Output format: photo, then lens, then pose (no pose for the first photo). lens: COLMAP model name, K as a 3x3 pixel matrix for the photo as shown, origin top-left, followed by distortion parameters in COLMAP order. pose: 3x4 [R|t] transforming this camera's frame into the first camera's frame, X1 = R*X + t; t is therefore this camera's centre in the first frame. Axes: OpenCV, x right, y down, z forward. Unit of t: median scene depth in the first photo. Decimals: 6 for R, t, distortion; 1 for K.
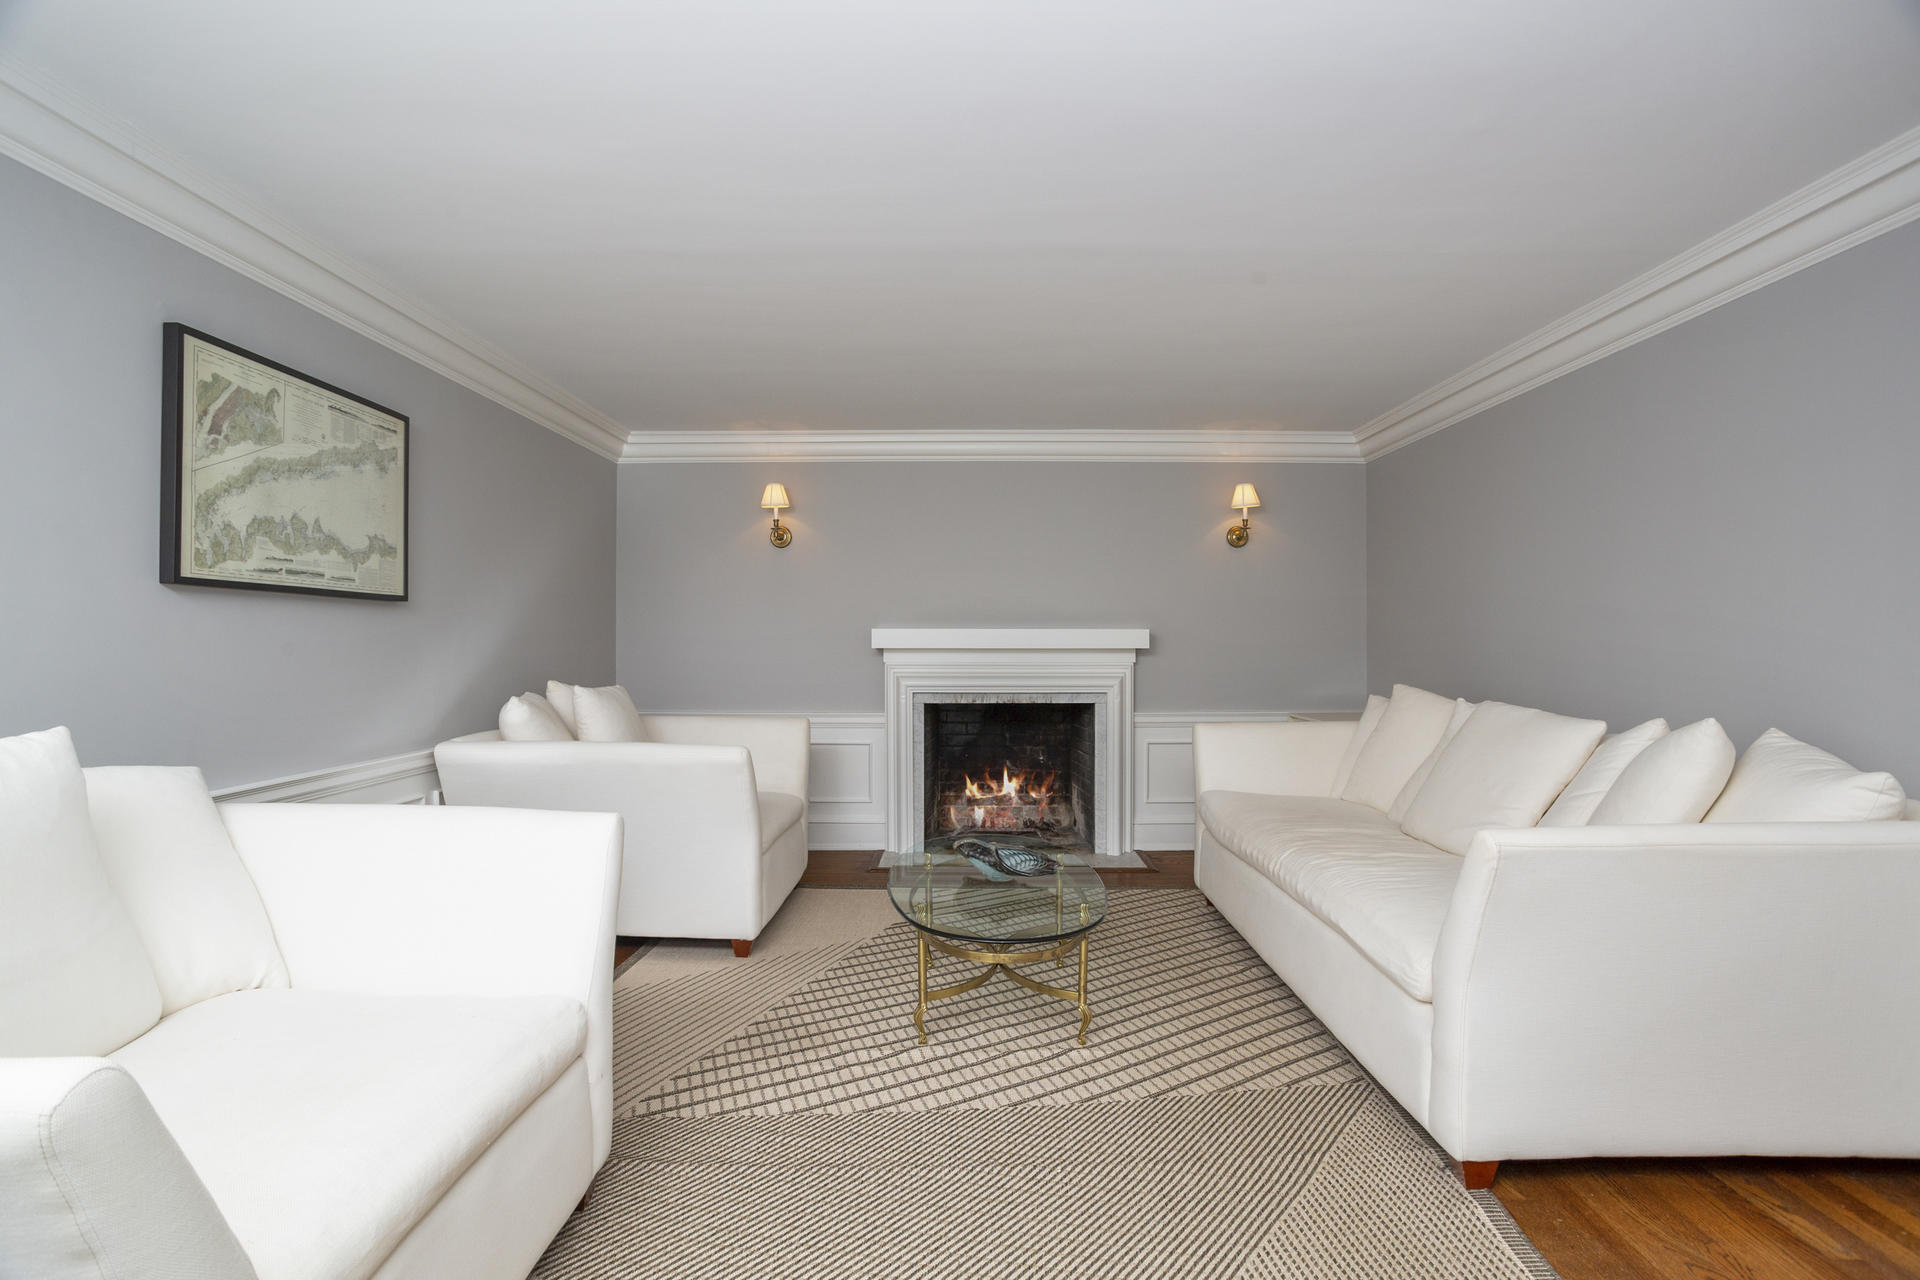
lens RADIAL K [[909.1, 0, 961.6], [0, 909.1, 643.8], [0, 0, 1]] dist [0.001334, 0.002921]
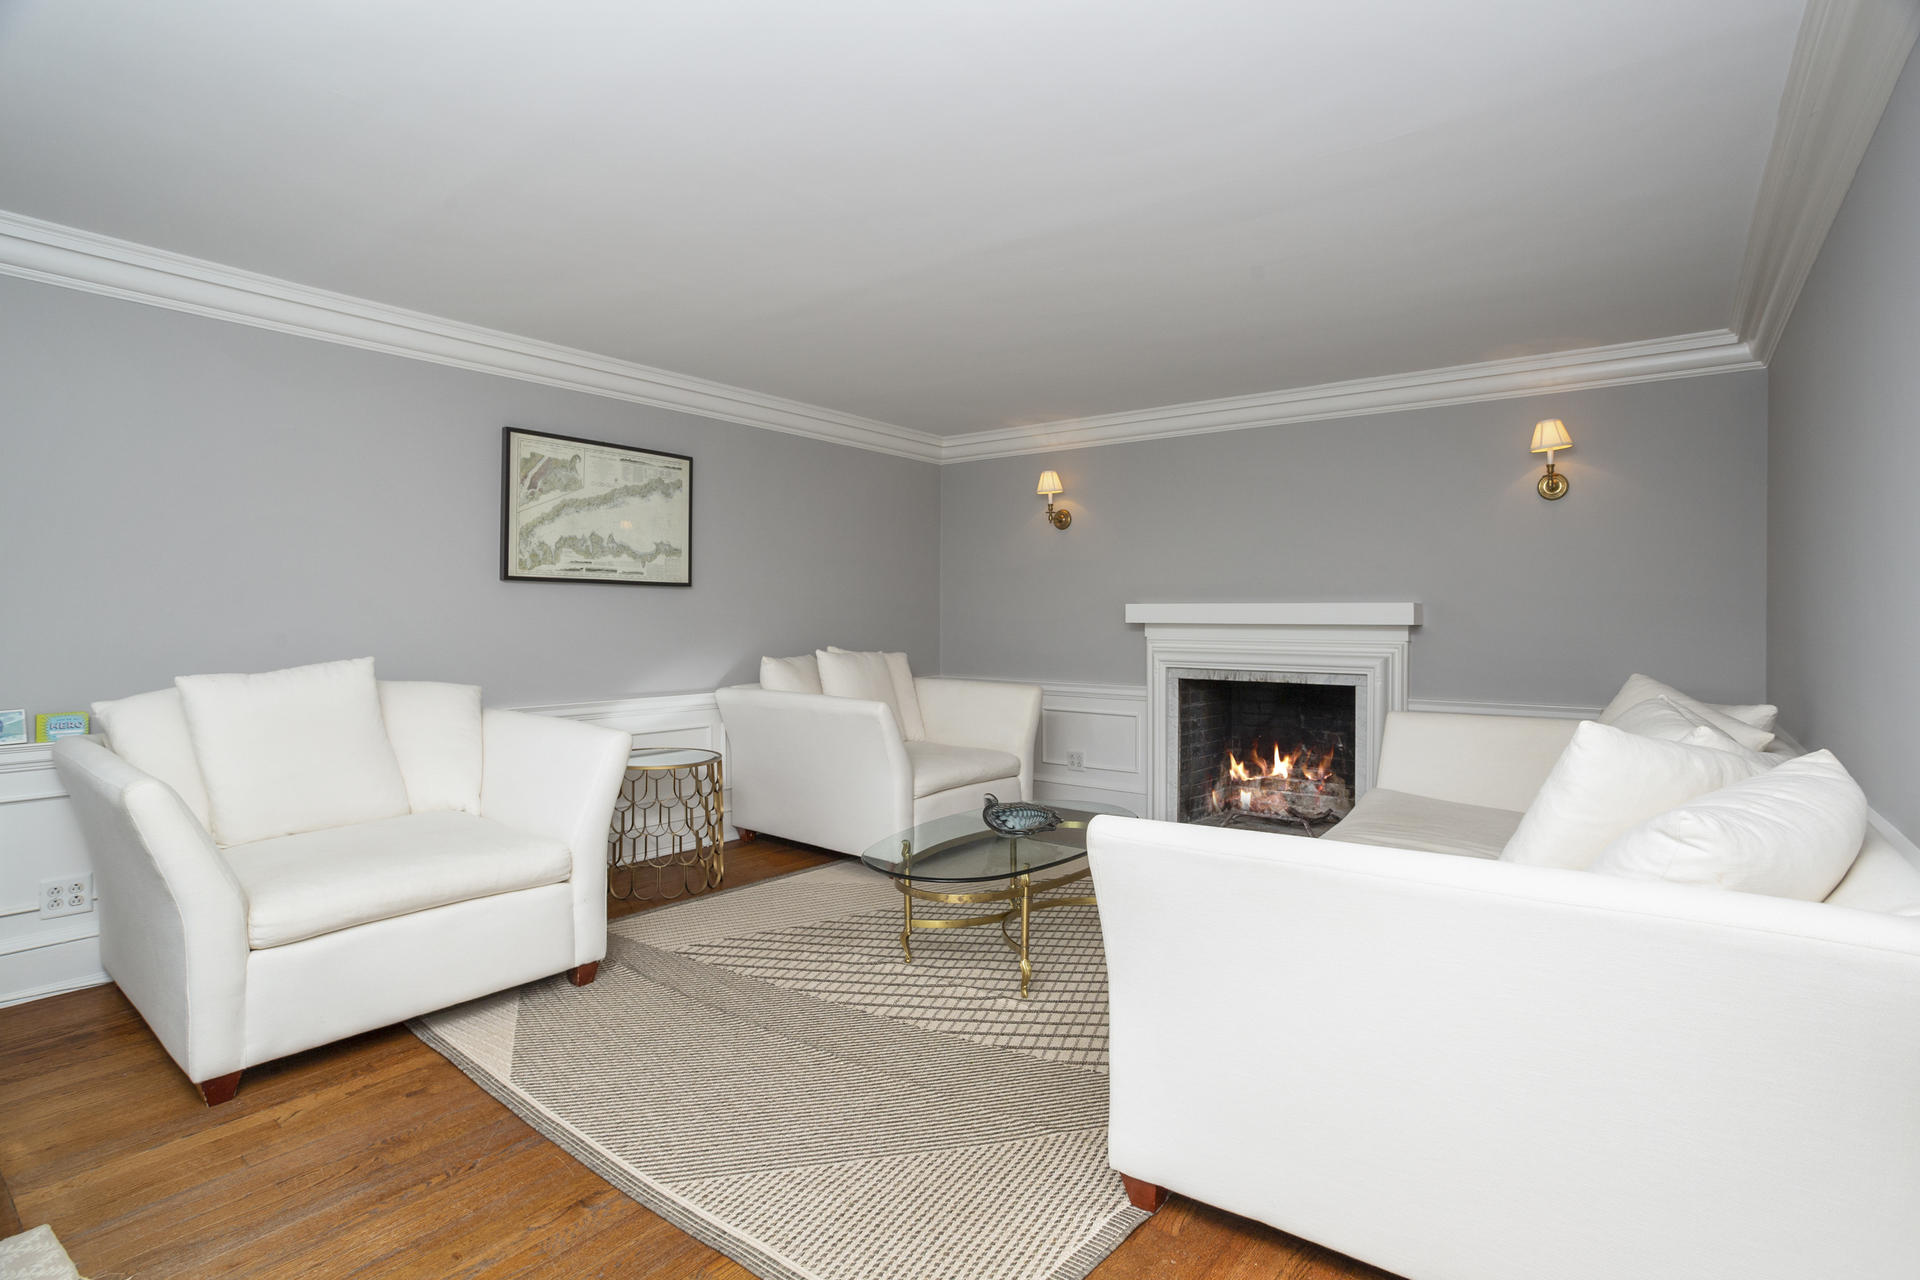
lens RADIAL K [[909.1, 0, 959.1], [0, 909.1, 627.5], [0, 0, 1]] dist [0.001334, 0.002921]
pose [[0.811656, 0.011659, -0.584019, 0.647340], [-0.005070, 0.999904, 0.012916, -0.003027], [0.584113, -0.007522, 0.811637, 0.094092]]
